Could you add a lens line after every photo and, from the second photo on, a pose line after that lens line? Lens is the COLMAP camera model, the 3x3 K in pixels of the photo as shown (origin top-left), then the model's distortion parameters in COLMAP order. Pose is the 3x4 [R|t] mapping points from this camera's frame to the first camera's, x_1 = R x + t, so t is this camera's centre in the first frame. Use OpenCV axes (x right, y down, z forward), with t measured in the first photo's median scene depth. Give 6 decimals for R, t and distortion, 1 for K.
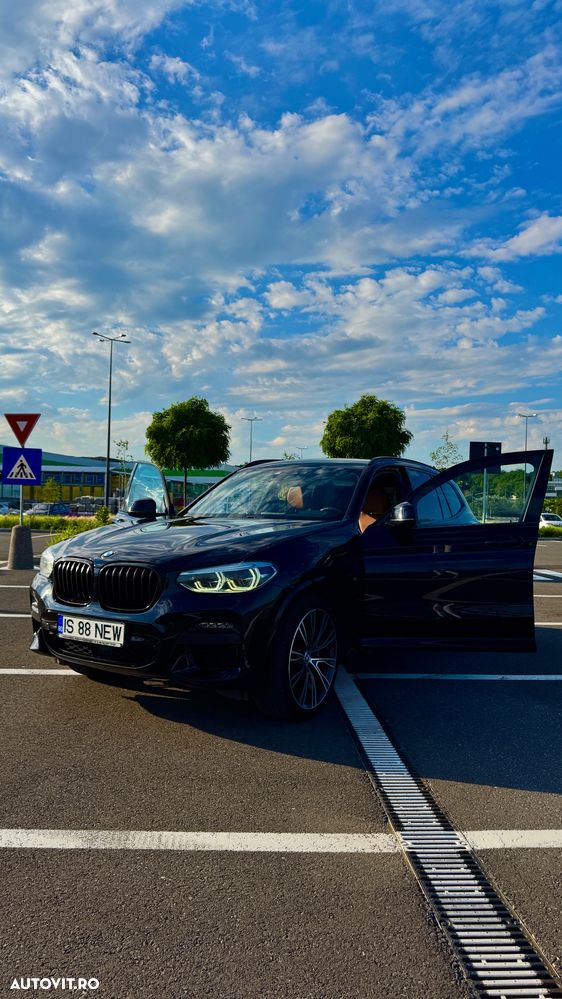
lens RADIAL K [[729.3, 0, 285.5], [0, 729.3, 489.3], [0, 0, 1]] dist [0.026868, -0.022250]
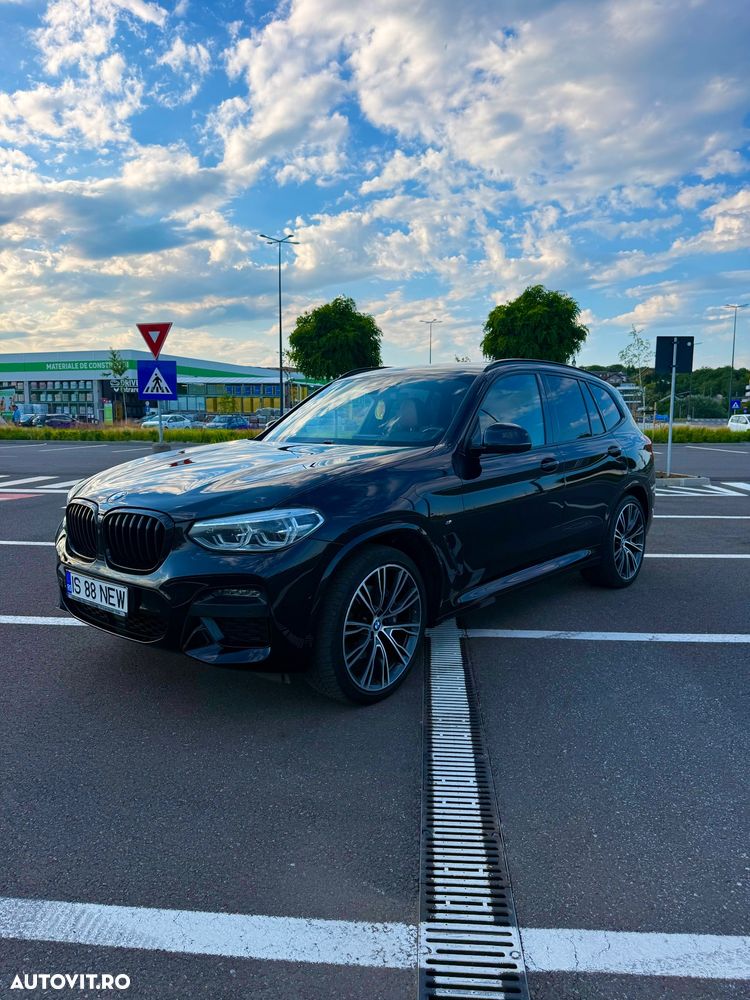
lens RADIAL K [[731.8, 0, 375.2], [0, 731.8, 503.8], [0, 0, 1]] dist [0.022081, -0.019003]
pose [[0.990772, -0.005133, -0.135443, 0.141093], [0.024860, 0.989213, 0.144362, -0.010516], [0.133241, -0.146397, 0.980212, 0.266907]]
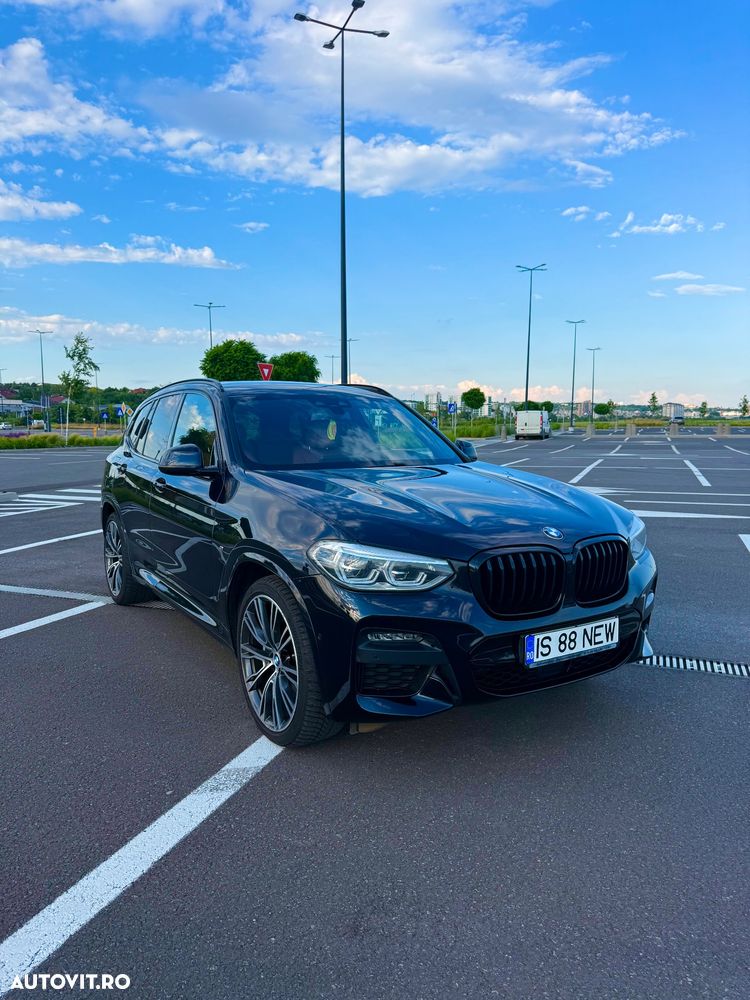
lens RADIAL K [[731.8, 0, 371.1], [0, 731.8, 504.2], [0, 0, 1]] dist [0.022081, -0.019003]
pose [[0.418024, -0.124801, 0.899822, -0.963519], [-0.011657, 0.989700, 0.142682, -0.038689], [-0.908361, -0.070133, 0.412264, 0.881540]]
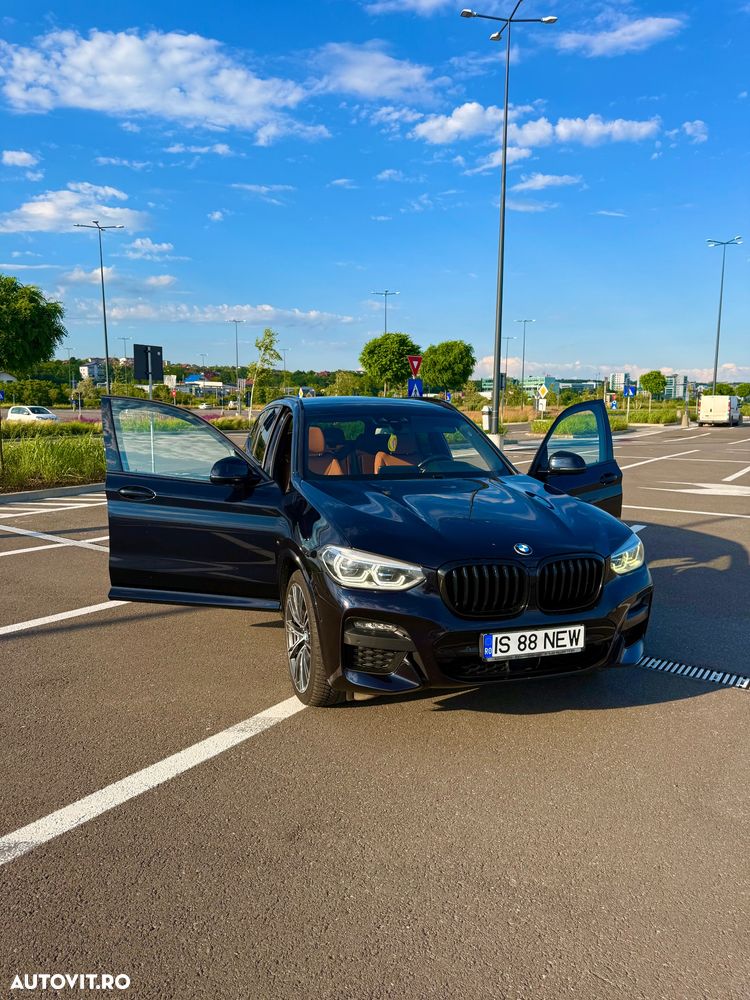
lens RADIAL K [[731.8, 0, 365.8], [0, 731.8, 496.2], [0, 0, 1]] dist [0.022081, -0.019003]
pose [[0.633563, -0.118968, 0.764490, -0.994472], [-0.010757, 0.986657, 0.162456, -0.104159], [-0.773617, -0.111150, 0.623829, 0.636994]]
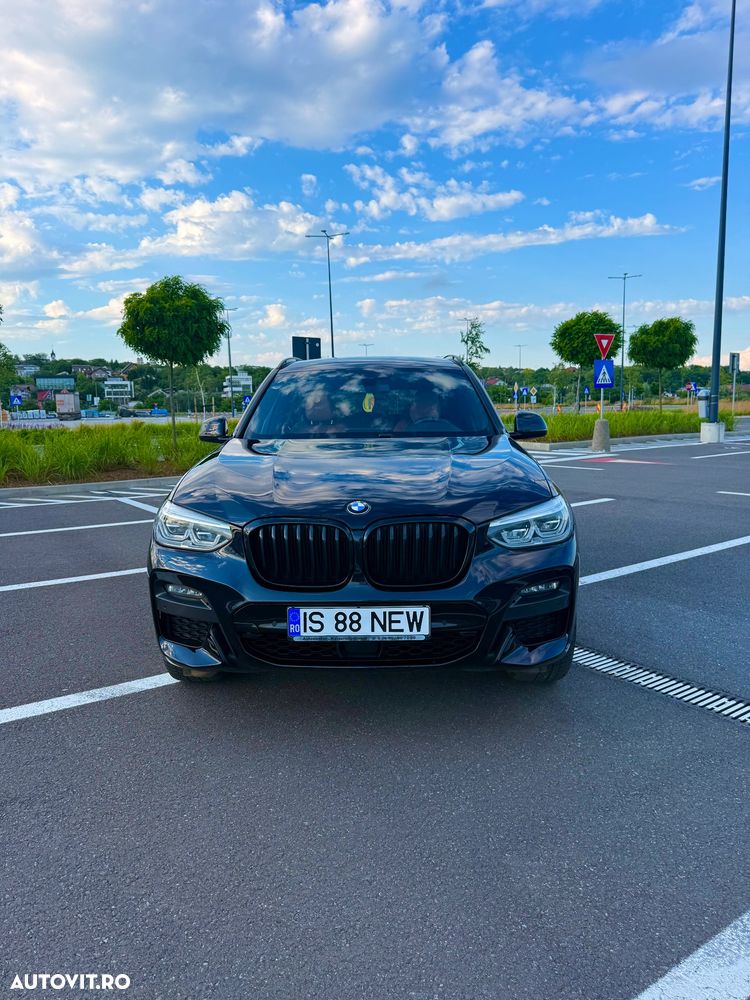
lens RADIAL K [[731.8, 0, 373.6], [0, 731.8, 508.5], [0, 0, 1]] dist [0.022081, -0.019003]
pose [[0.849354, -0.110570, 0.516112, -0.583123], [0.022658, 0.984549, 0.173640, -0.026983], [-0.527337, -0.135788, 0.838735, 0.436711]]
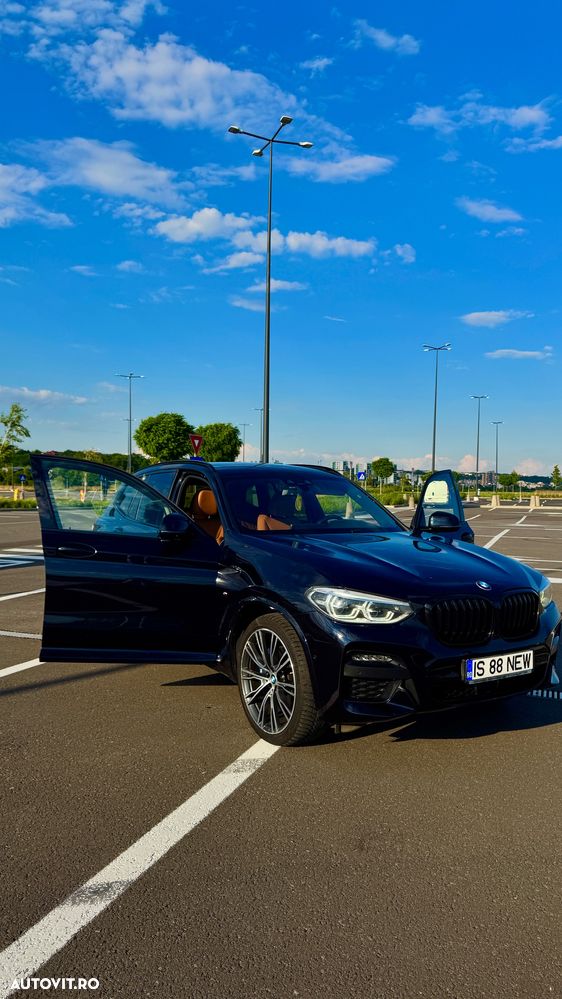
lens RADIAL K [[729.3, 0, 276.8], [0, 729.3, 494.2], [0, 0, 1]] dist [0.026868, -0.022250]
pose [[0.418721, -0.024475, 0.907785, -1.241182], [-0.029586, 0.998738, 0.040574, -0.062403], [-0.907633, -0.043847, 0.417469, 0.863011]]
